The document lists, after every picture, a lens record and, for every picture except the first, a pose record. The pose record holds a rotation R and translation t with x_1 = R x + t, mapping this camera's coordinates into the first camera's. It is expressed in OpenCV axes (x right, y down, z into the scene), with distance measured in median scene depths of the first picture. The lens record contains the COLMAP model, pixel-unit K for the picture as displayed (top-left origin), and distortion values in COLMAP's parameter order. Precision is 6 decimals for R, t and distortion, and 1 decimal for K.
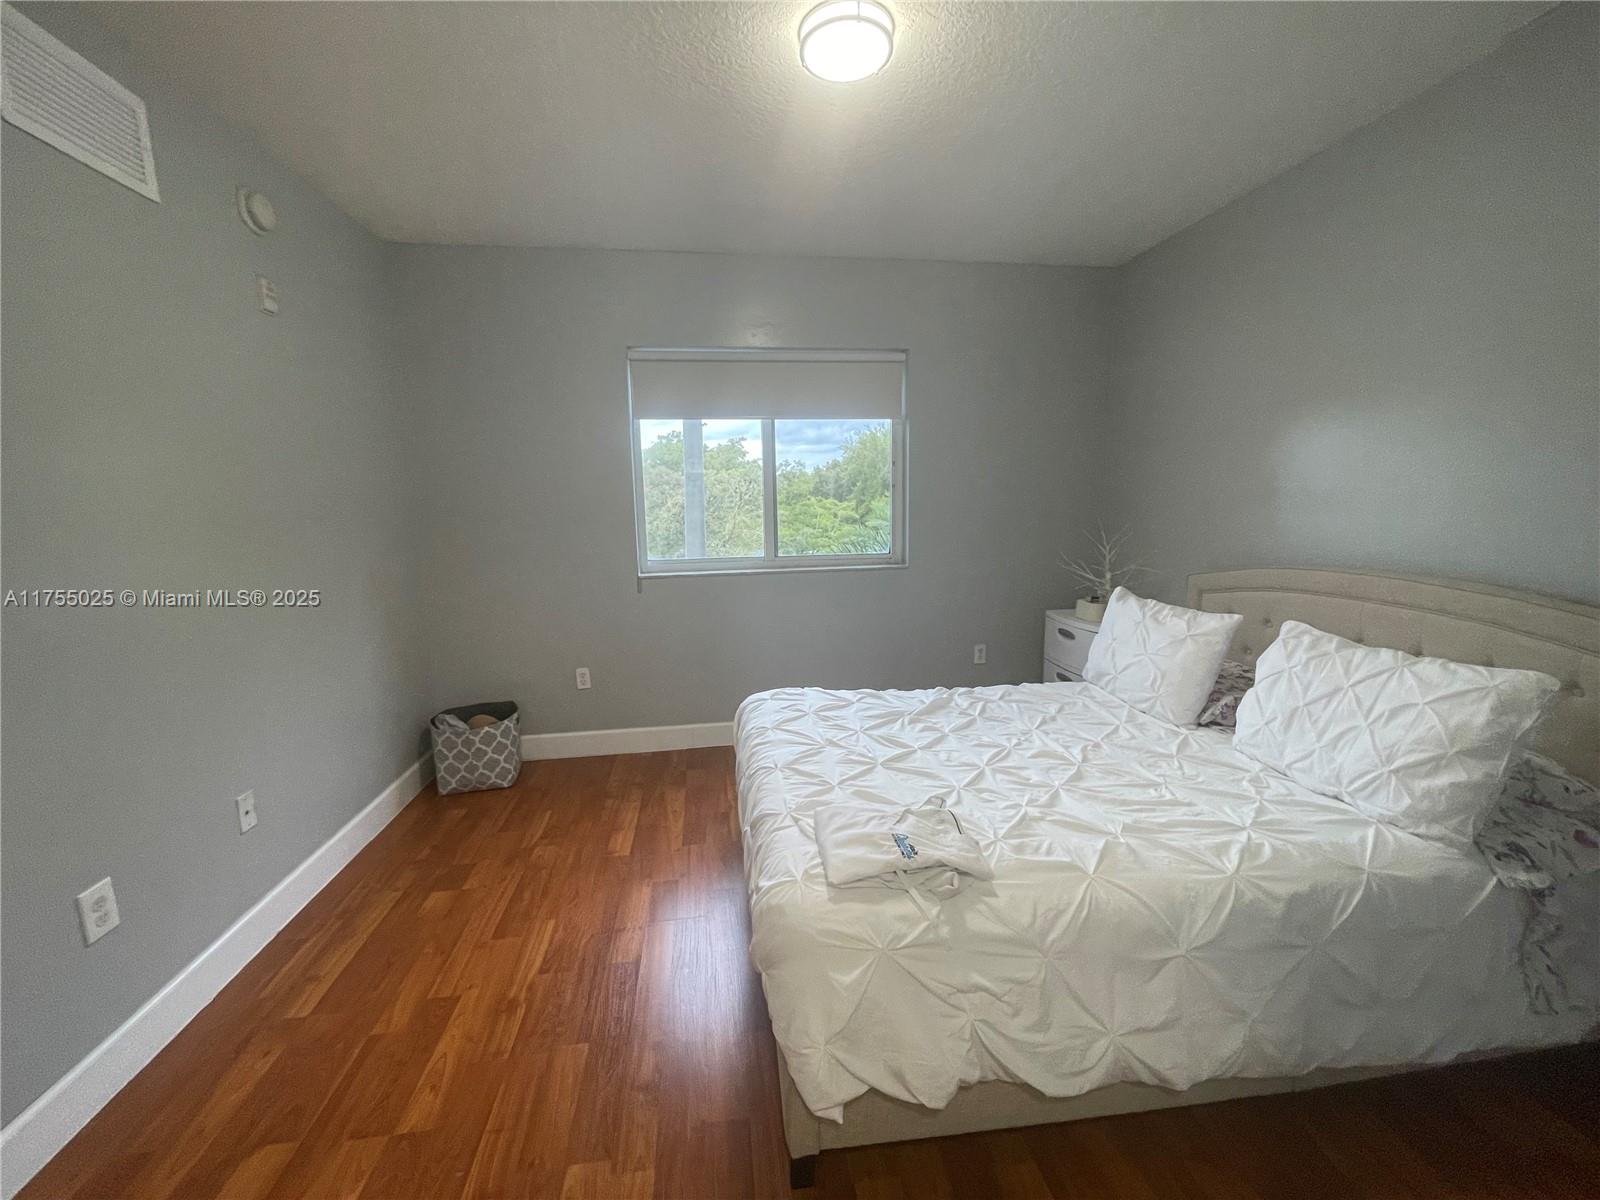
lens RADIAL K [[645.9, 0, 800.0], [0, 645.9, 600.0], [0, 0, 1]] dist [-0.003347, 0.000315]
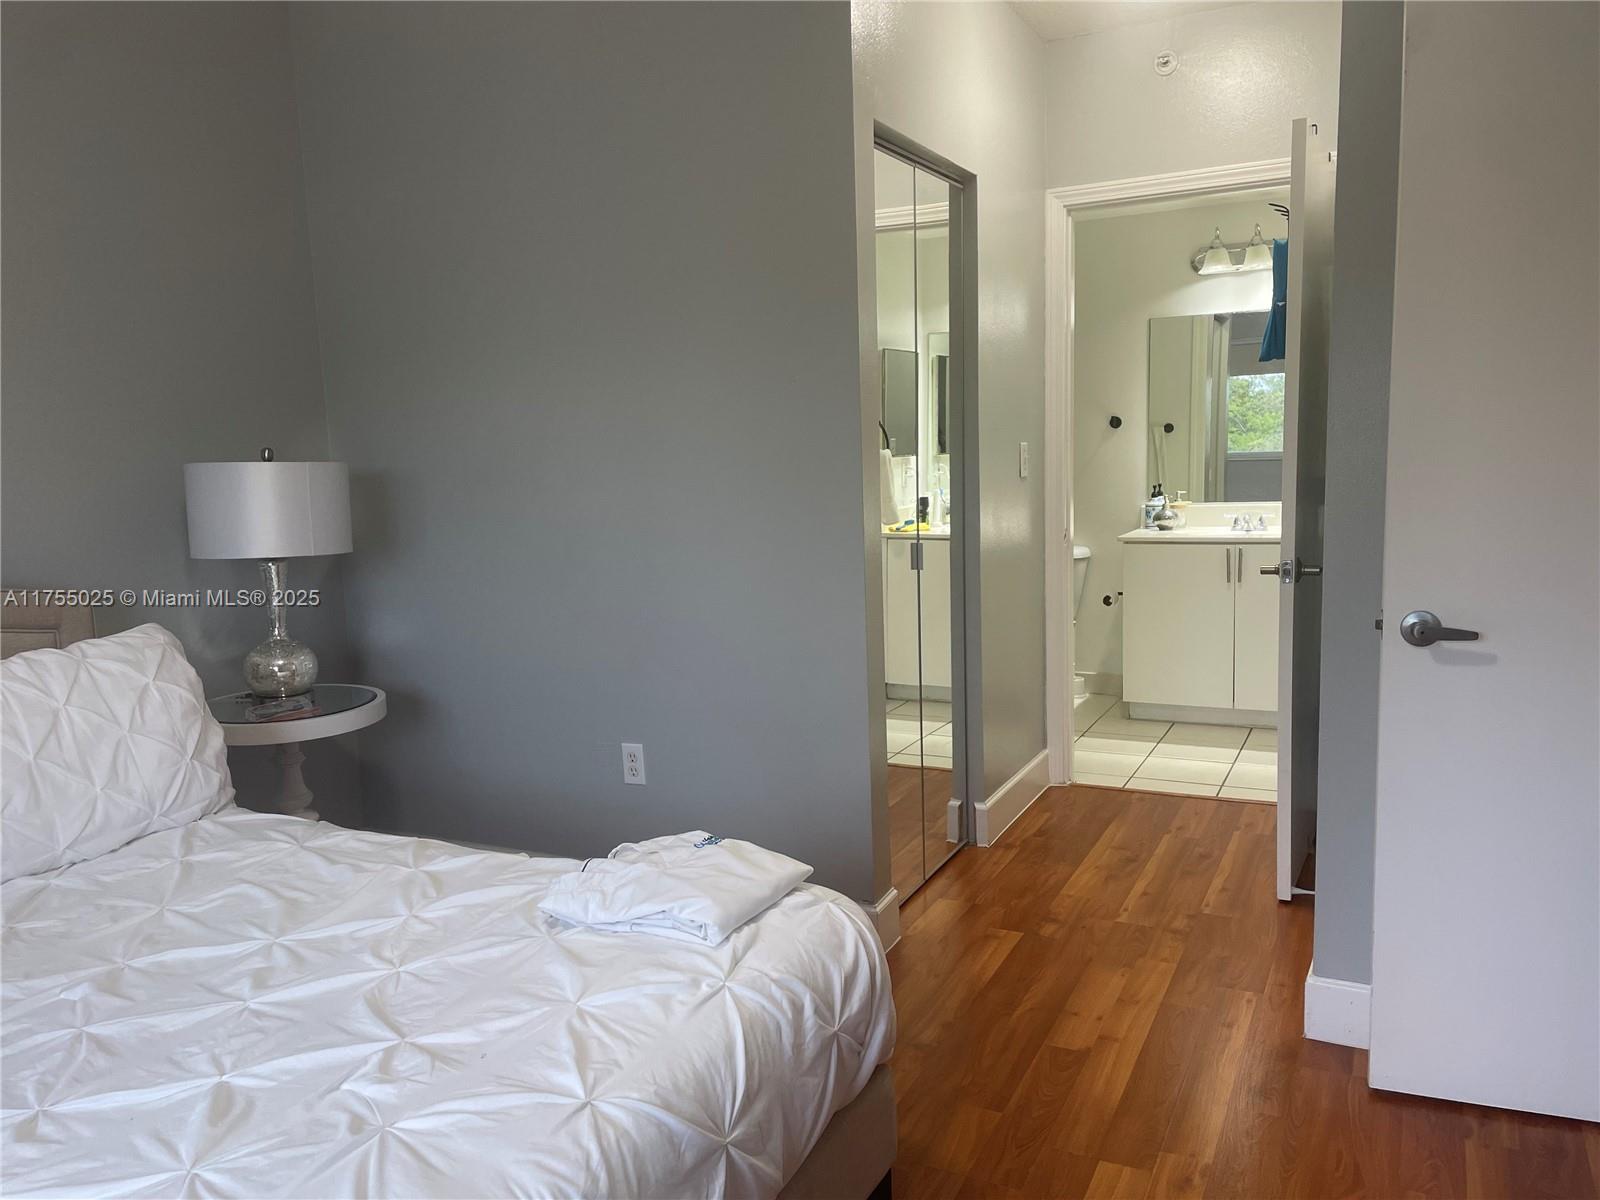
lens RADIAL K [[1210.7, 0, 800.0], [0, 1210.7, 600.0], [0, 0, 1]] dist [0.046712, -0.000325]
pose [[-0.825683, -0.030050, 0.563333, -0.445255], [0.131103, 0.961019, 0.243423, -0.152160], [-0.548688, 0.274846, -0.789558, 1.197788]]
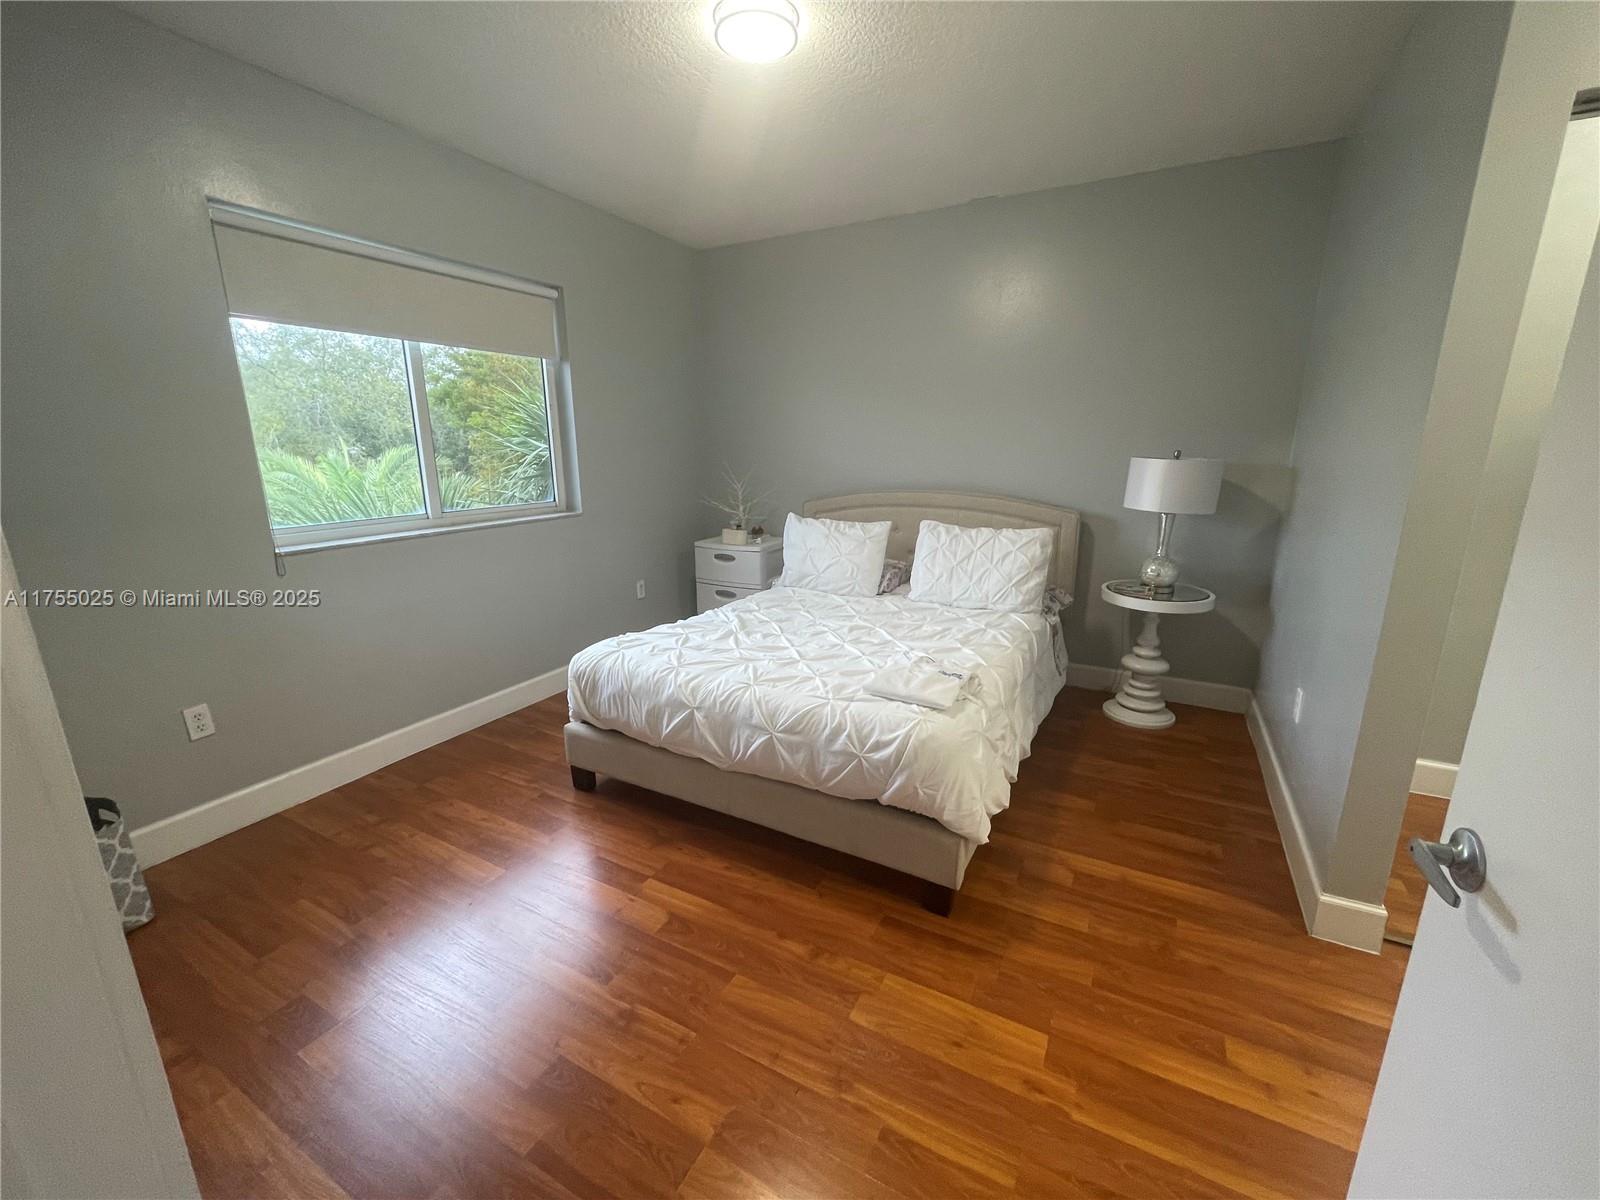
lens RADIAL K [[645.9, 0, 800.0], [0, 645.9, 600.0], [0, 0, 1]] dist [-0.003347, 0.000315]
pose [[0.592874, -0.175239, 0.785997, -0.712323], [0.114064, 0.984470, 0.133450, -0.022813], [-0.797176, 0.010535, 0.603655, 0.208820]]
